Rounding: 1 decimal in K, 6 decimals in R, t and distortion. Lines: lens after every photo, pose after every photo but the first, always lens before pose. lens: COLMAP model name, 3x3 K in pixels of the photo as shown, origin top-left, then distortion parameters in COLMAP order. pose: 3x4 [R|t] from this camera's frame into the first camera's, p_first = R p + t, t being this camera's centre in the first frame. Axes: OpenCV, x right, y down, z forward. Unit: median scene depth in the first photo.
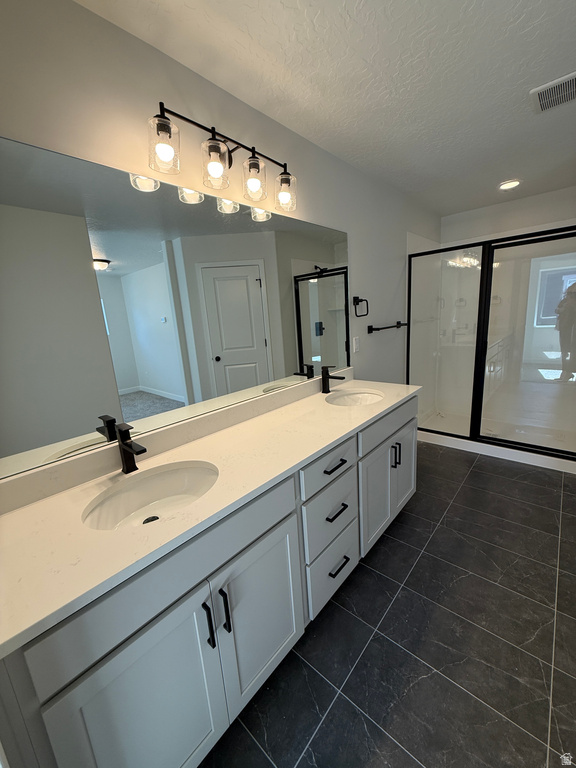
lens RADIAL K [[307.0, 0, 285.4], [0, 307.0, 379.2], [0, 0, 1]] dist [-0.003157, -0.000006]
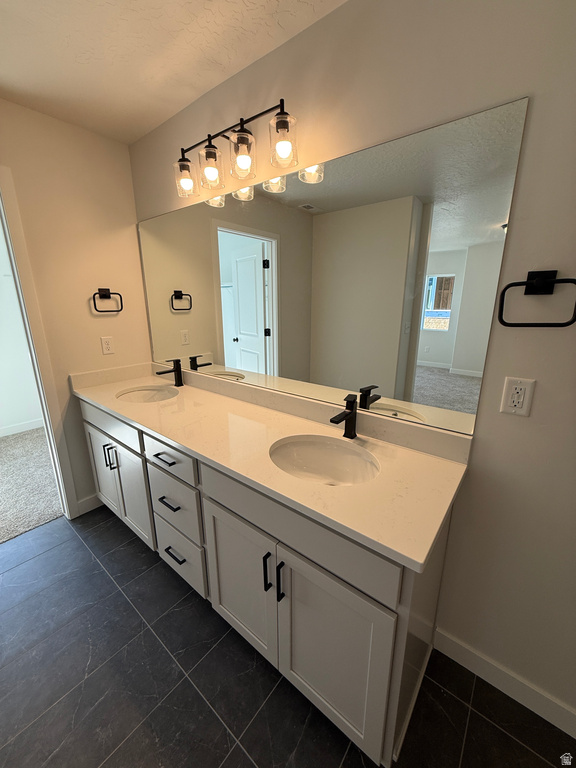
lens RADIAL K [[311.4, 0, 288.0], [0, 311.4, 384.0], [0, 0, 1]] dist [-0.002959, -0.000161]
pose [[0.052540, 0.311620, -0.948753, 0.603063], [-0.217274, 0.930873, 0.293714, -0.184567], [0.974696, 0.190708, 0.116615, 0.683665]]
